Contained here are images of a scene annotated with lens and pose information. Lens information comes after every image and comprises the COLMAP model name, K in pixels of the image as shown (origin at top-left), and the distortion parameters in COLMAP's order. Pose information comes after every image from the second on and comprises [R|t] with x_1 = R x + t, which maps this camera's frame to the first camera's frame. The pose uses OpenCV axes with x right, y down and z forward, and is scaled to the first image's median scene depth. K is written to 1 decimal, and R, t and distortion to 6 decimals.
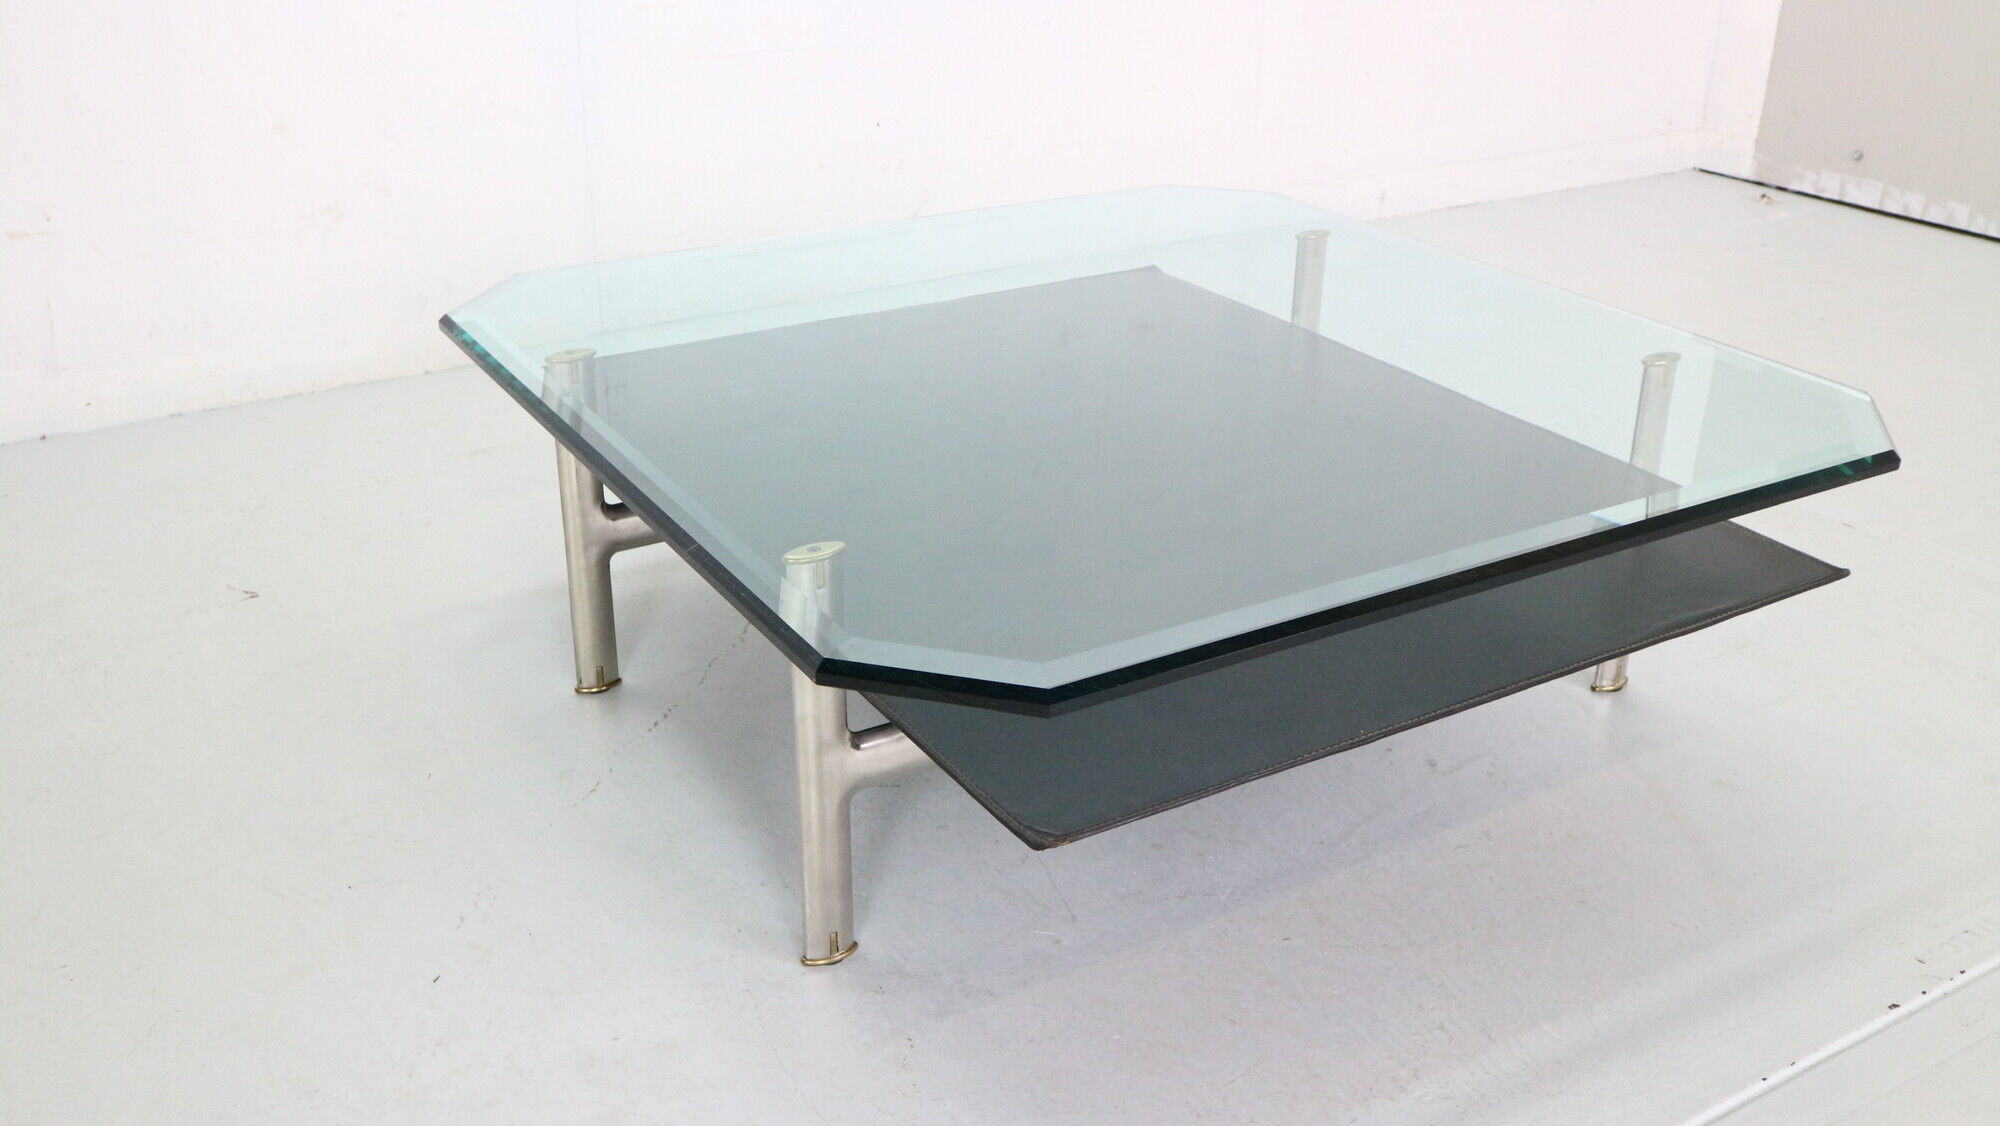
lens RADIAL K [[1844.0, 0, 1000.0], [0, 1844.0, 563.0], [0, 0, 1]] dist [-0.019426, 0.021693]
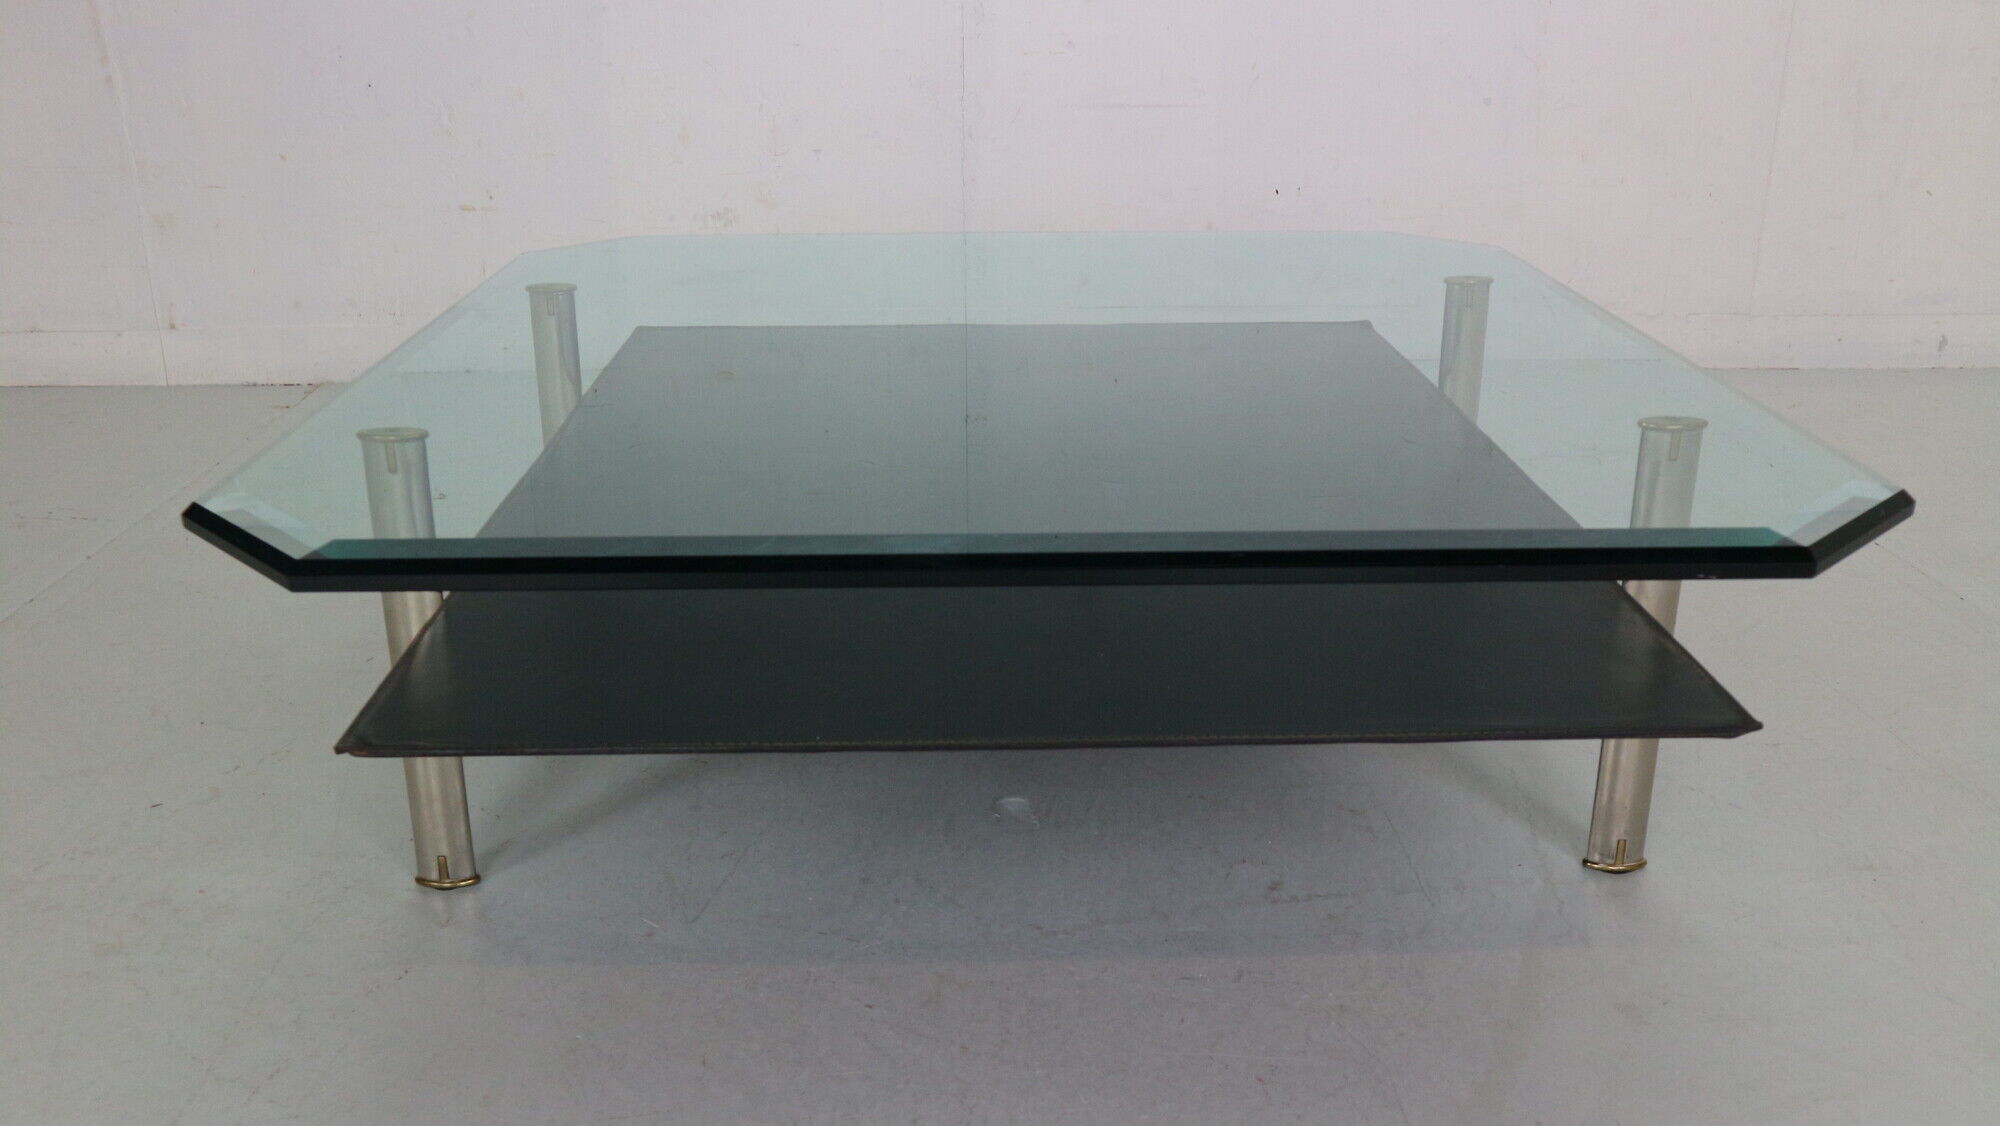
lens RADIAL K [[1720.7, 0, 1001.6], [0, 1720.7, 559.1], [0, 0, 1]] dist [-0.076380, 0.124370]
pose [[0.865878, 0.160713, -0.473738, 0.489511], [-0.199358, 0.979400, -0.032122, 0.018727], [0.458816, 0.122257, 0.880080, 0.296108]]
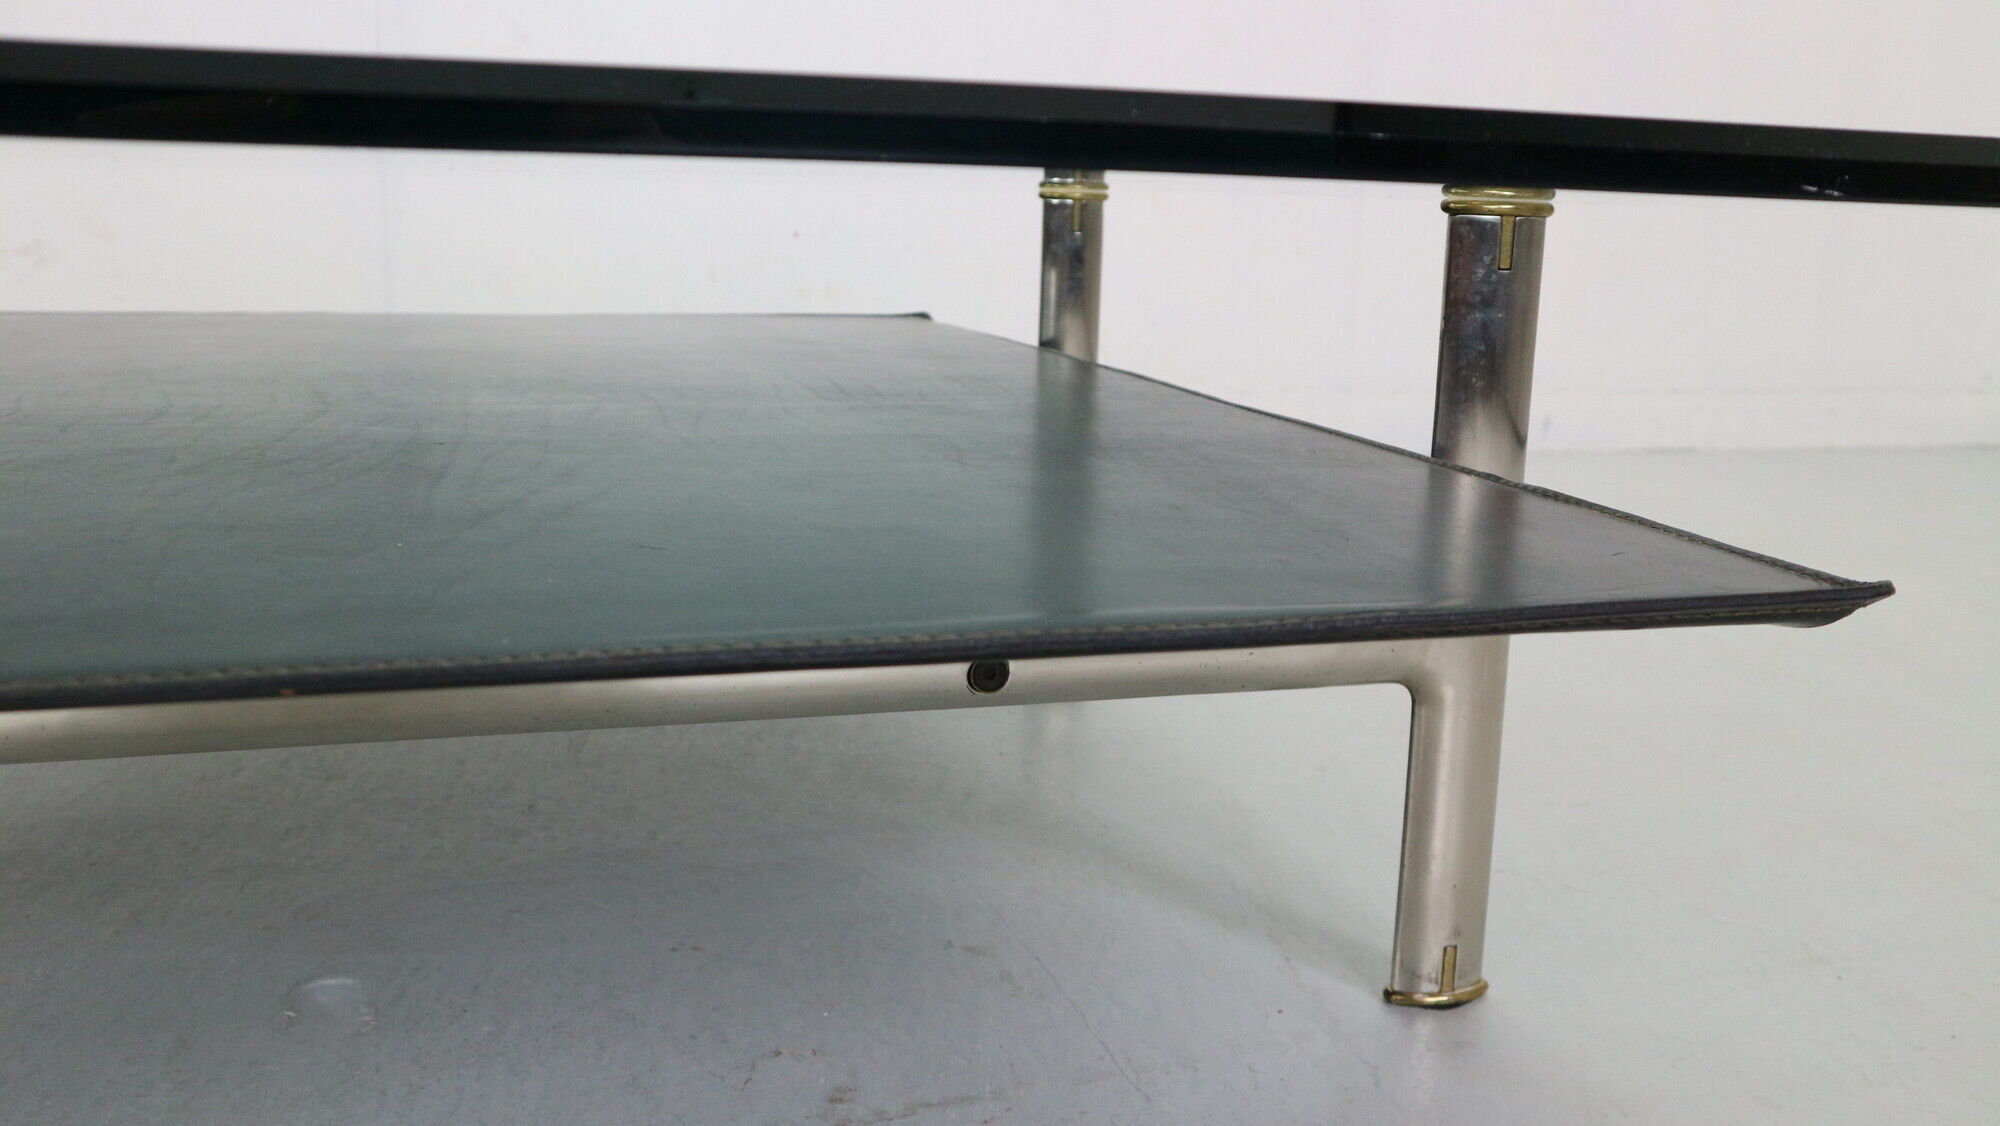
lens RADIAL K [[1728.8, 0, 988.4], [0, 1728.8, 562.6], [0, 0, 1]] dist [-0.066184, 0.082129]
pose [[0.965720, 0.067166, -0.250744, 0.373935], [-0.122794, 0.969239, -0.213302, 0.076846], [0.228705, 0.236780, 0.944261, 0.667963]]
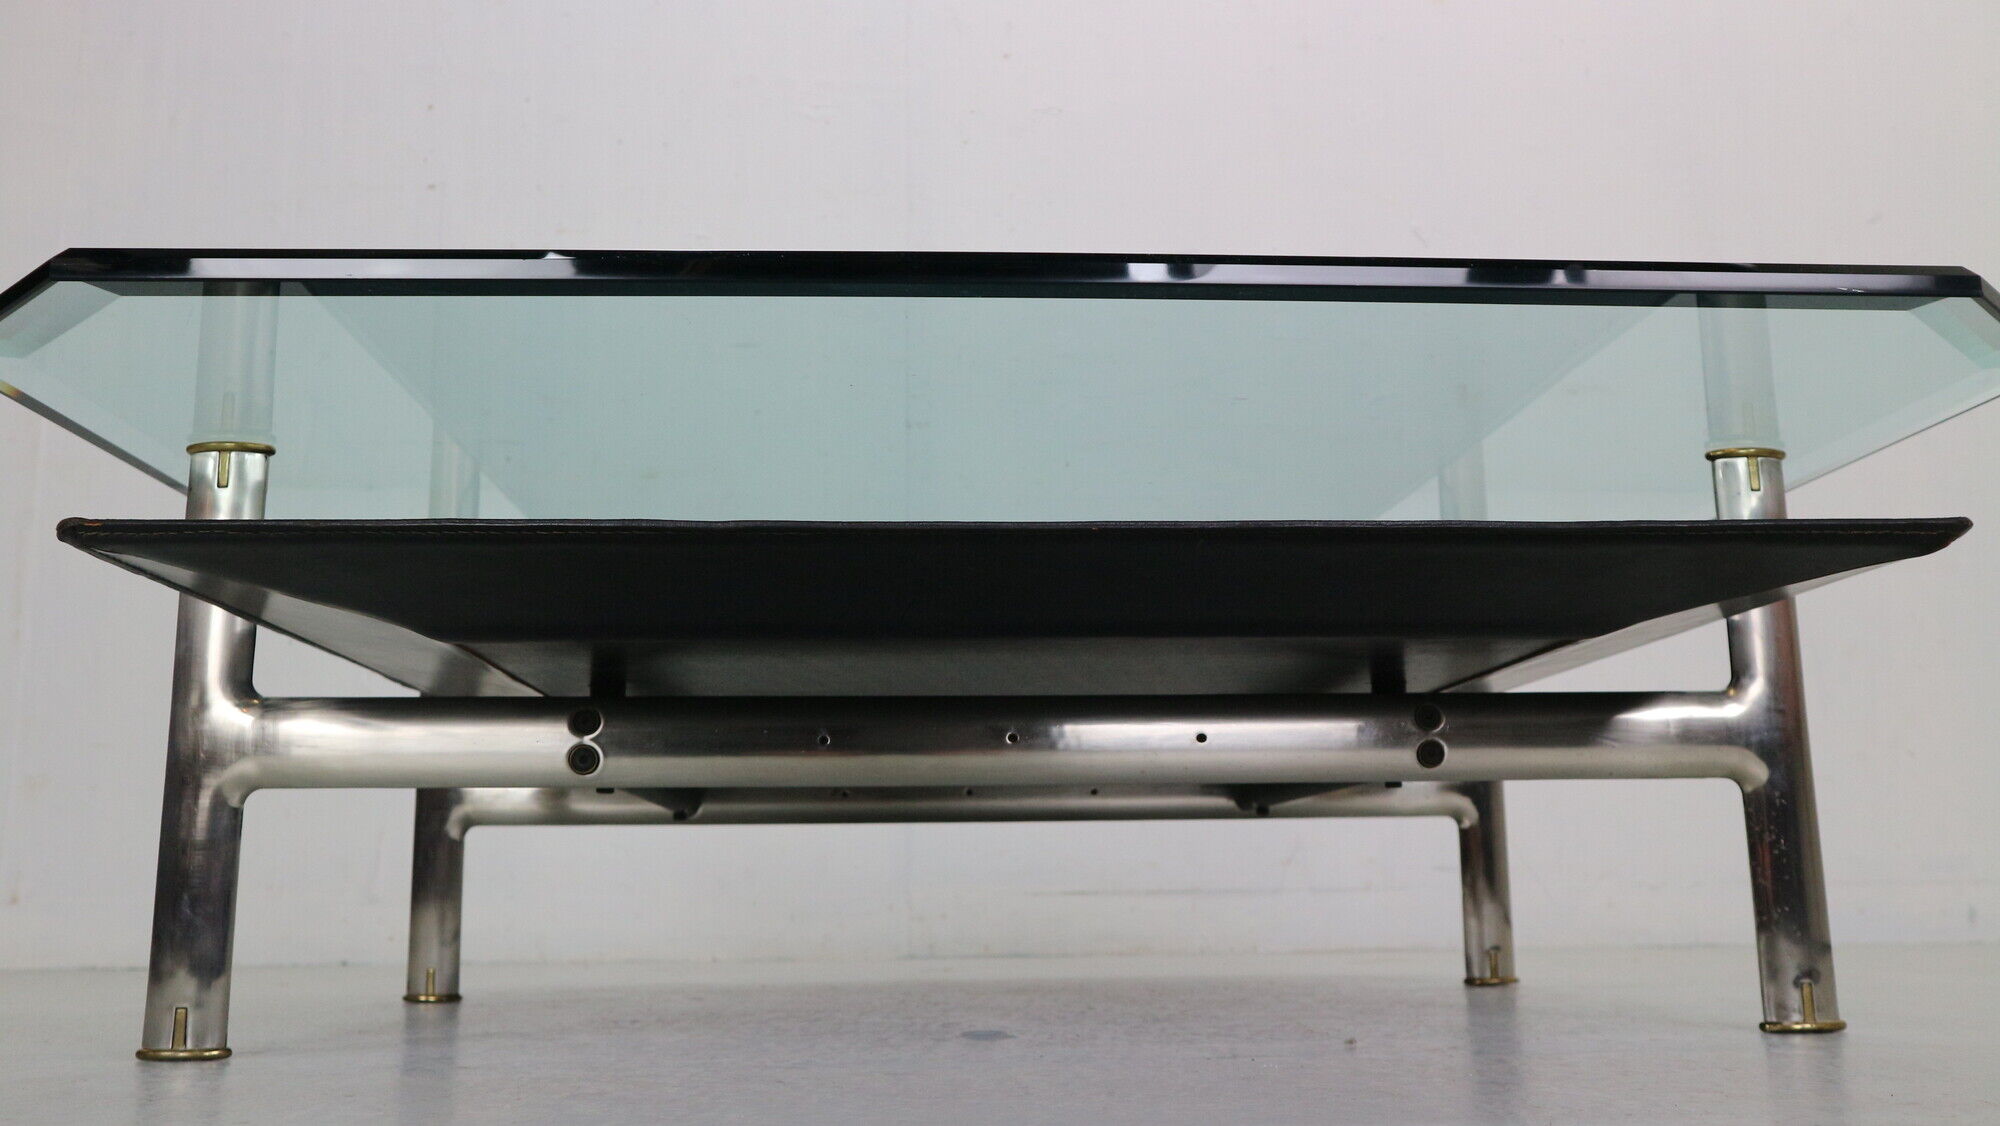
lens RADIAL K [[1720.7, 0, 1001.6], [0, 1720.7, 559.1], [0, 0, 1]] dist [-0.076380, 0.124370]
pose [[0.883284, -0.111841, -0.455303, 0.423264], [-0.176671, 0.820142, -0.544201, 0.311830], [0.434277, 0.561123, 0.704659, 0.526354]]
